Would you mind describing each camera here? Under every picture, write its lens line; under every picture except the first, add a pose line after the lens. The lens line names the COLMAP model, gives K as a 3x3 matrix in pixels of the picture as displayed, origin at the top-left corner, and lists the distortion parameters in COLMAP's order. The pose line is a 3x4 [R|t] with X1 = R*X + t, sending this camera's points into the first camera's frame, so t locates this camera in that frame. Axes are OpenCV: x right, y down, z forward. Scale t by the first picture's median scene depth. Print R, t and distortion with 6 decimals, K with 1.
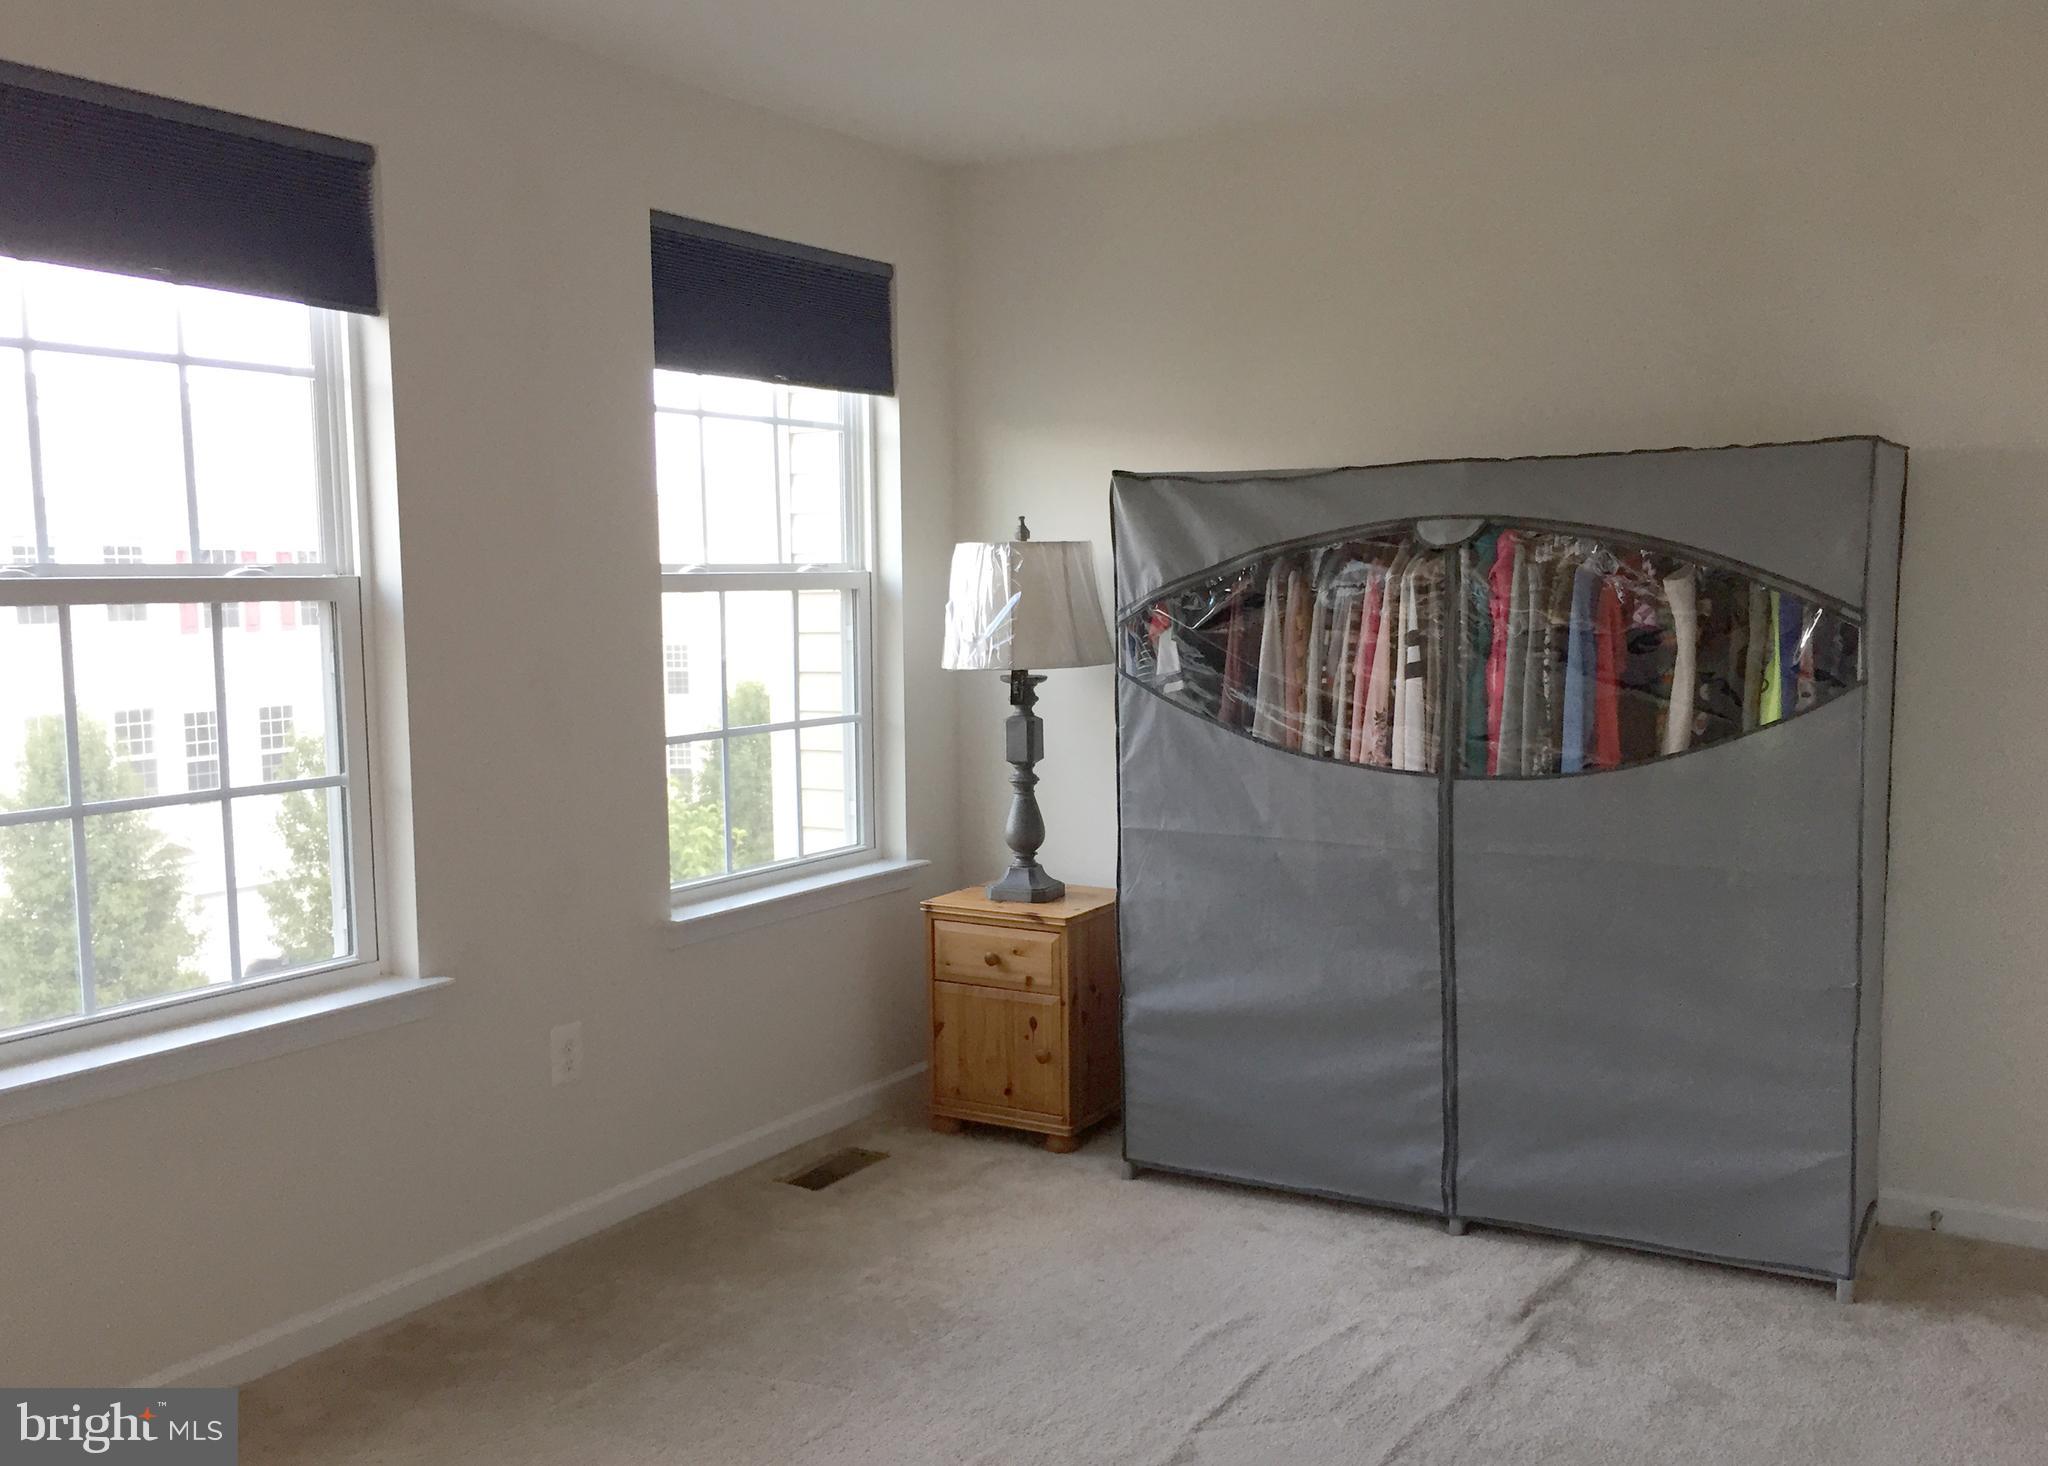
lens RADIAL K [[1805.5, 0, 1023.7], [0, 1805.5, 771.2], [0, 0, 1]] dist [0.001732, -0.002156]
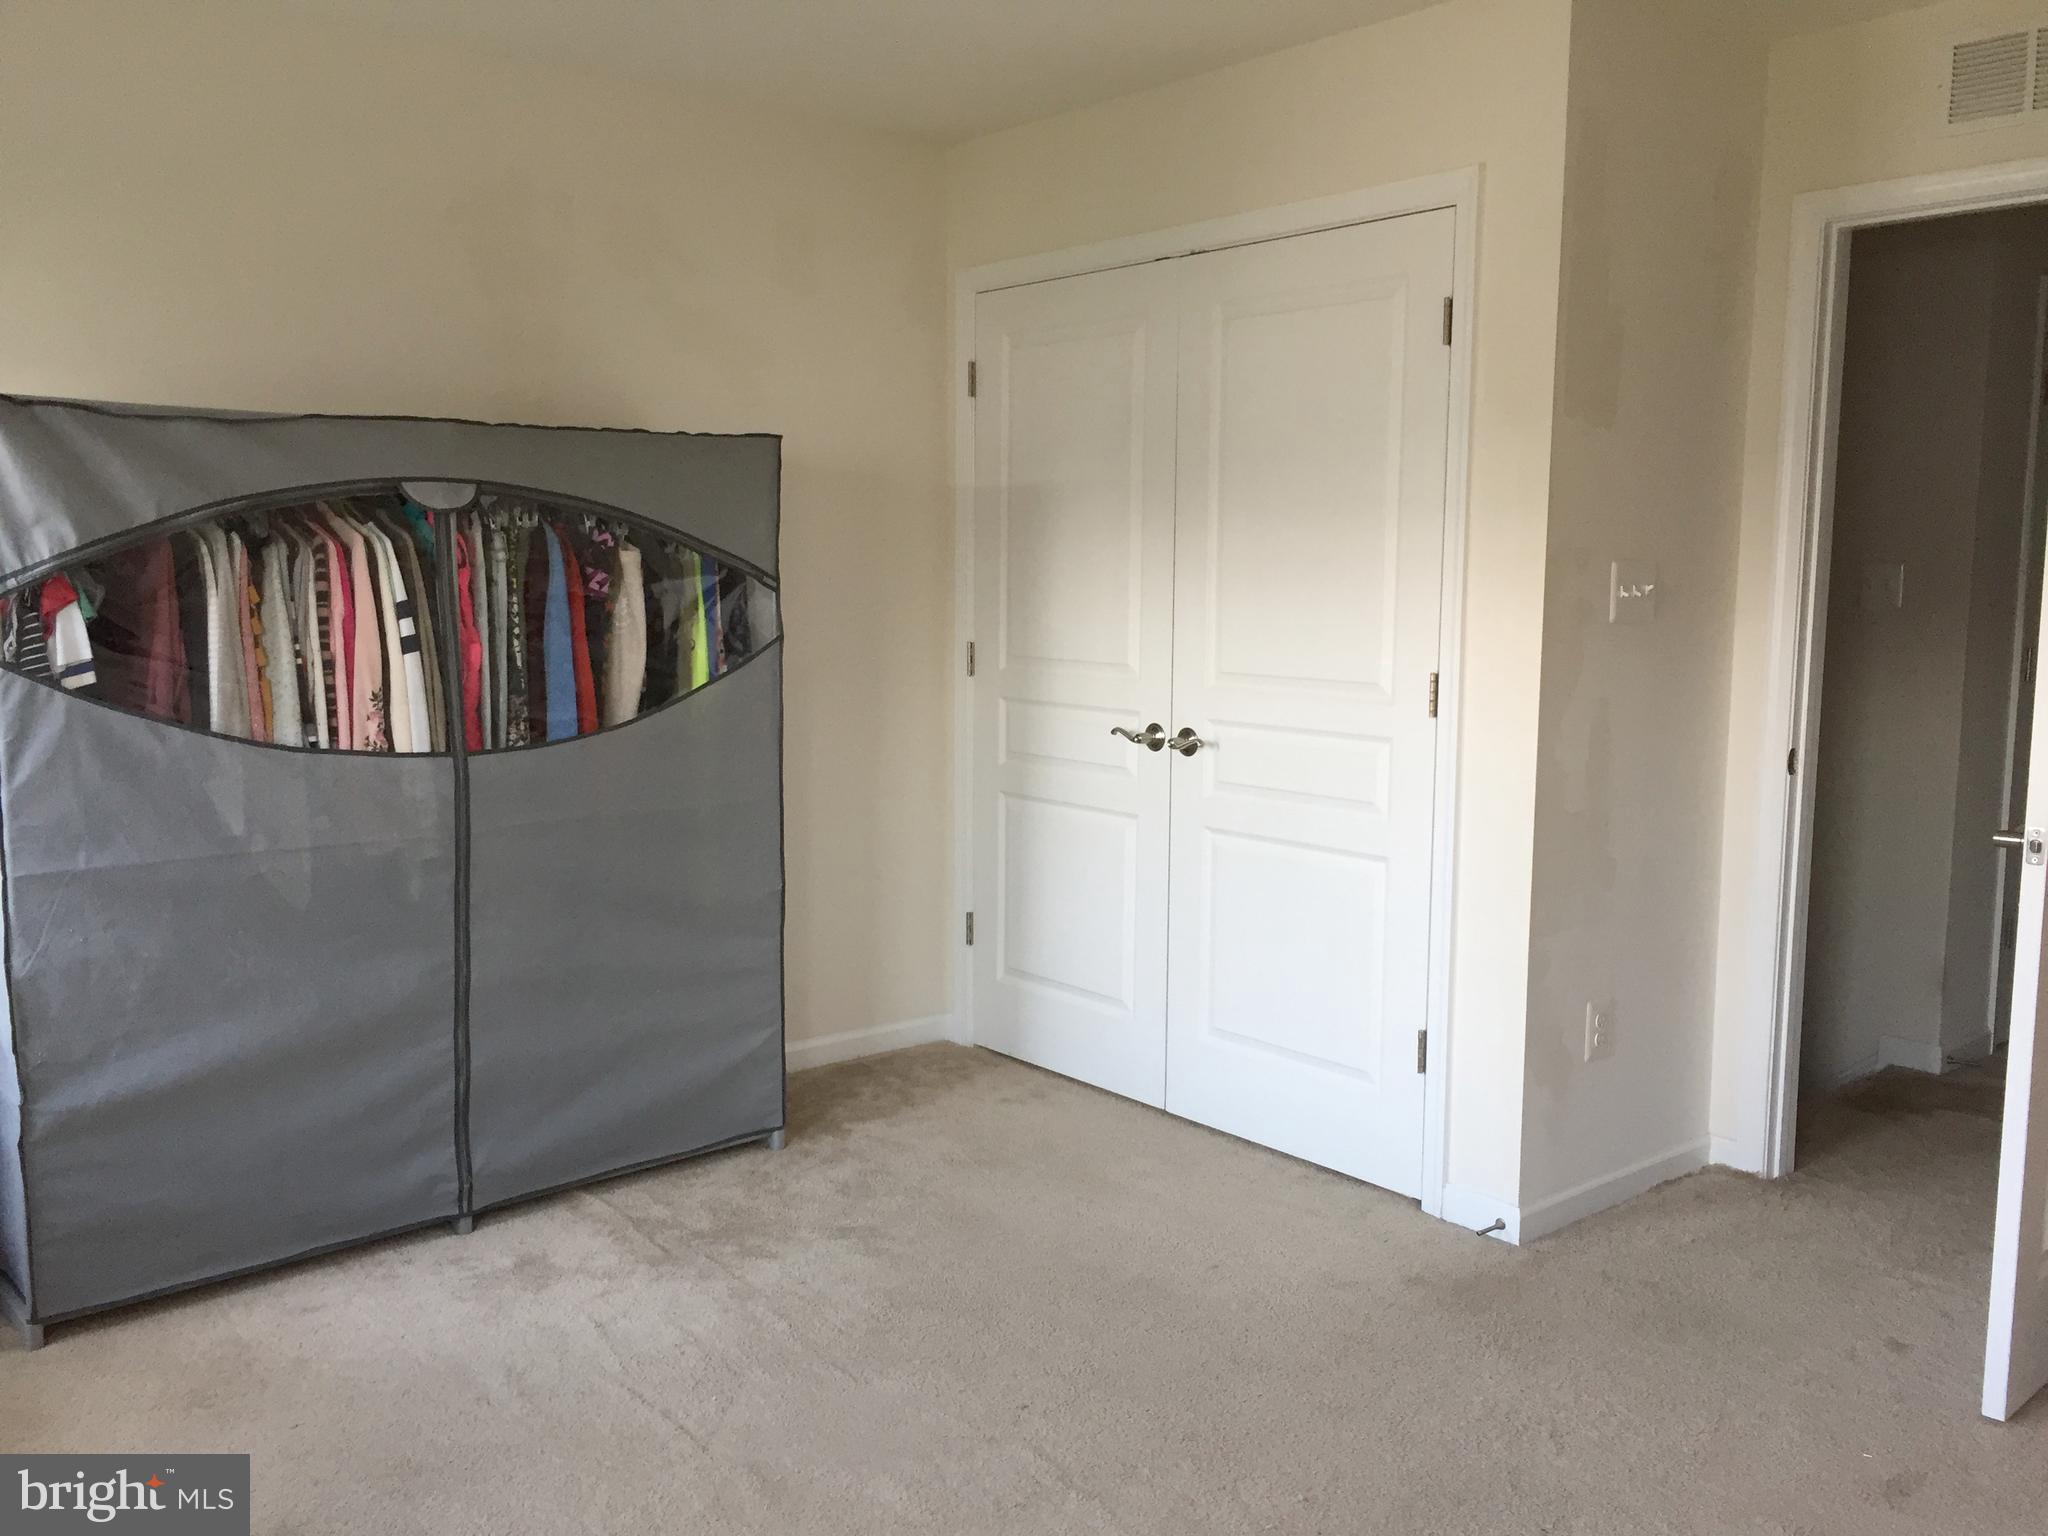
lens RADIAL K [[1735.2, 0, 1016.1], [0, 1735.2, 763.2], [0, 0, 1]] dist [0.001877, -0.001316]
pose [[0.309991, -0.095516, 0.945929, -0.522968], [0.095454, 0.993040, 0.068991, -0.026389], [-0.945935, 0.068906, 0.316951, 0.420586]]
